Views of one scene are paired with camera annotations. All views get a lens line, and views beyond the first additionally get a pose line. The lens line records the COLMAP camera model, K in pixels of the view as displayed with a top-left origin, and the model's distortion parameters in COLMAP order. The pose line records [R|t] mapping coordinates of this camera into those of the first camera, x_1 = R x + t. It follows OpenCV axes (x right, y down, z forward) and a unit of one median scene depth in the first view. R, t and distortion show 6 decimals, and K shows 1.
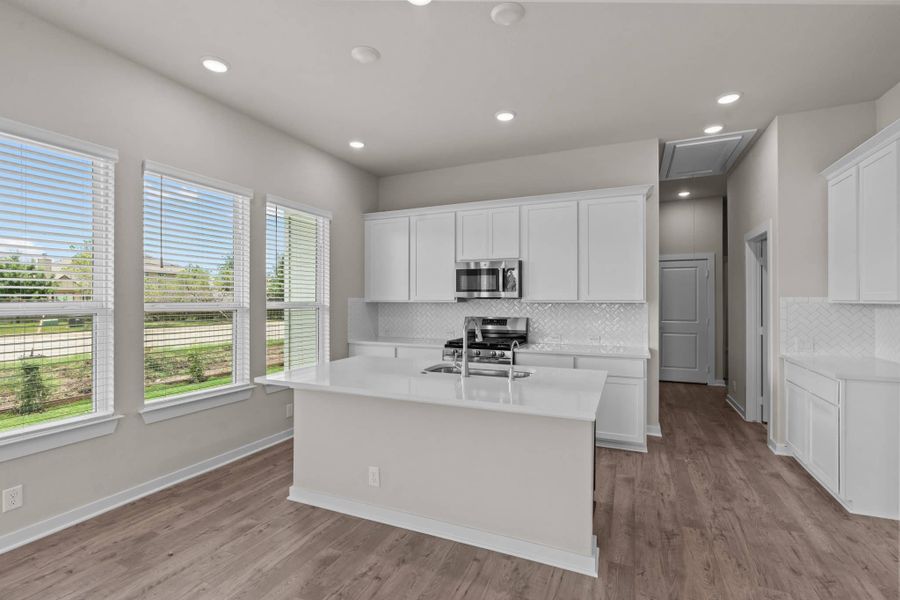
lens RADIAL K [[412.7, 0, 442.4], [0, 412.7, 297.8], [0, 0, 1]] dist [-0.004795, 0.000197]
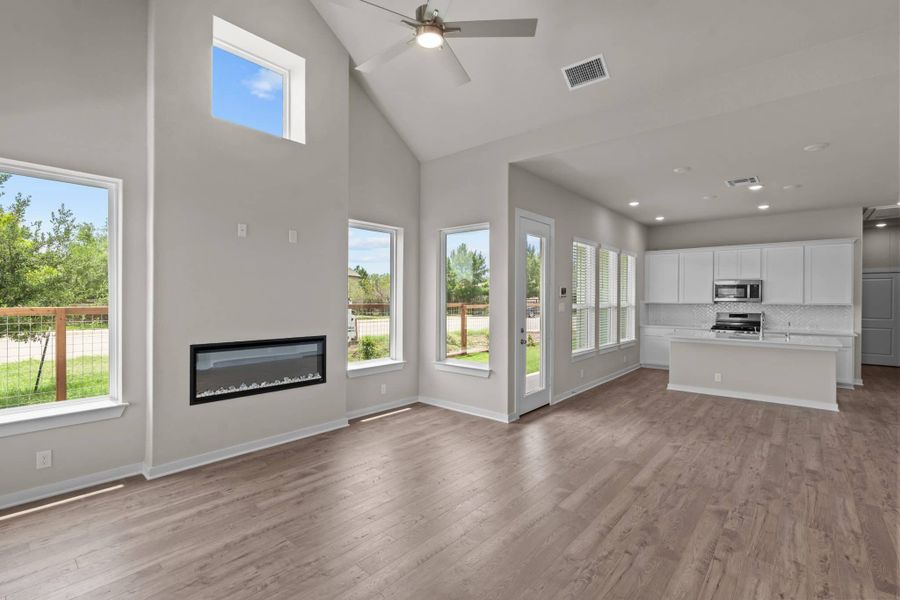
lens RADIAL K [[414.8, 0, 447.6], [0, 414.8, 301.1], [0, 0, 1]] dist [-0.003788, 0.000440]
pose [[0.959663, 0.005695, -0.281094, -0.601907], [-0.001851, 0.999901, 0.013940, -0.025055], [0.281145, -0.012857, 0.959579, -1.049784]]
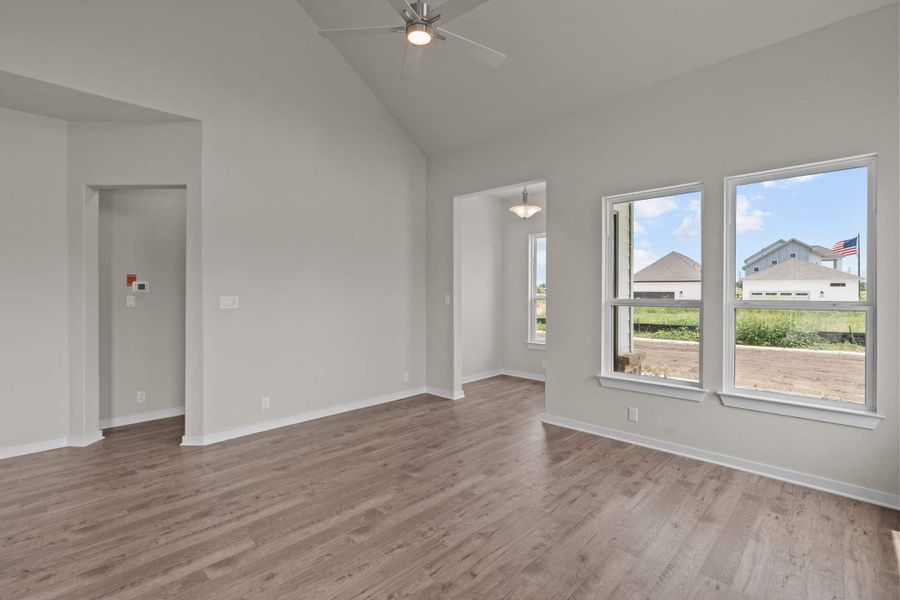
lens RADIAL K [[412.7, 0, 442.4], [0, 412.7, 297.8], [0, 0, 1]] dist [-0.004795, 0.000197]
pose [[-0.939506, -0.007966, 0.342440, -1.030295], [-0.004578, 0.999932, 0.010701, -0.014287], [-0.342502, 0.008486, -0.939479, 0.062850]]
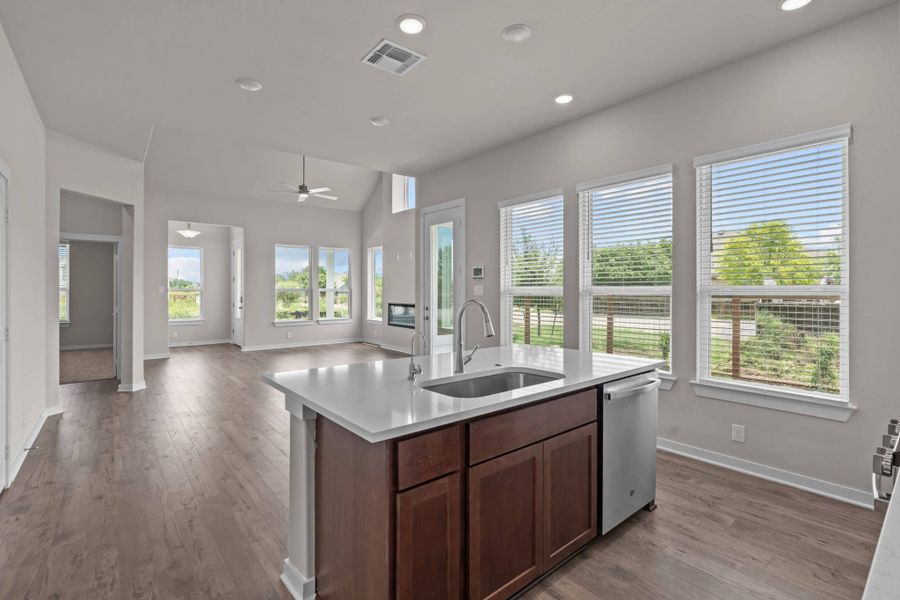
lens RADIAL K [[419.0, 0, 446.2], [0, 419.0, 289.0], [0, 0, 1]] dist [-0.004202, 0.000166]
pose [[-0.449926, -0.005948, -0.893046, 0.501166], [0.002226, 0.999967, -0.007781, 0.018697], [0.893063, -0.005488, -0.449898, 0.831400]]
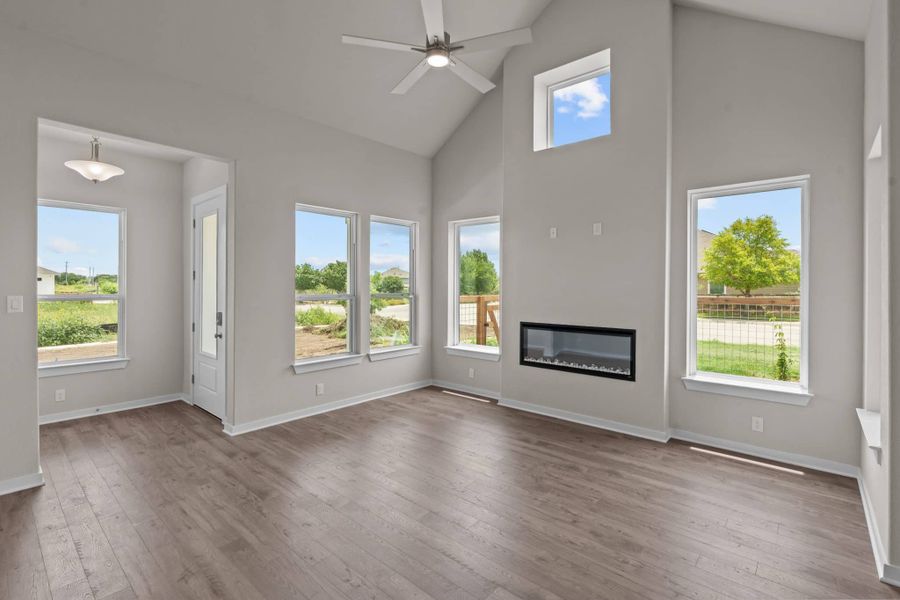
lens RADIAL K [[419.0, 0, 446.2], [0, 419.0, 289.0], [0, 0, 1]] dist [-0.004202, 0.000166]
pose [[-0.292988, 0.002193, -0.956113, -0.150311], [0.002575, 0.999996, 0.001505, -0.019276], [0.956113, -0.002021, -0.292993, -0.275391]]
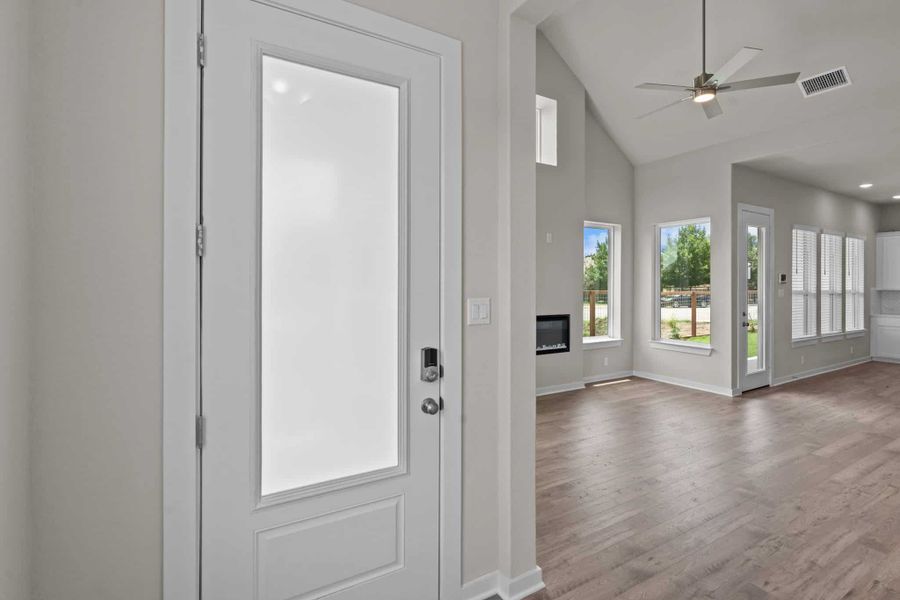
lens RADIAL K [[424.3, 0, 453.8], [0, 424.3, 285.4], [0, 0, 1]] dist [0.000757, 0.001096]
pose [[0.824082, 0.001403, -0.566468, -0.725478], [0.002186, 0.999982, 0.005657, -0.024206], [0.566466, -0.005900, 0.824064, -1.456797]]
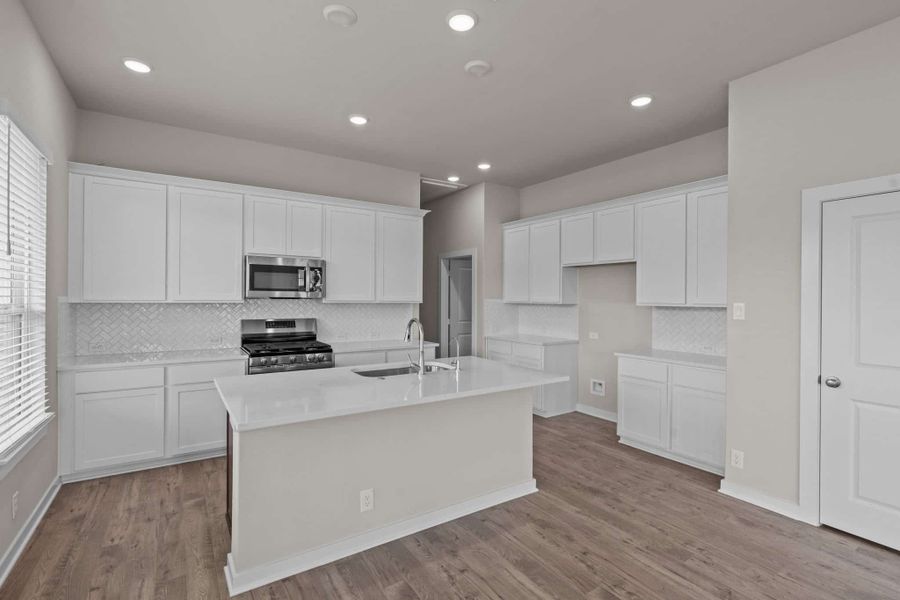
lens RADIAL K [[420.4, 0, 446.7], [0, 420.4, 297.8], [0, 0, 1]] dist [-0.003535, -0.000079]
pose [[0.543191, 0.003649, 0.839601, -0.507546], [-0.013231, 0.999904, 0.004214, -0.009312], [-0.839505, -0.013398, 0.543187, 0.217387]]
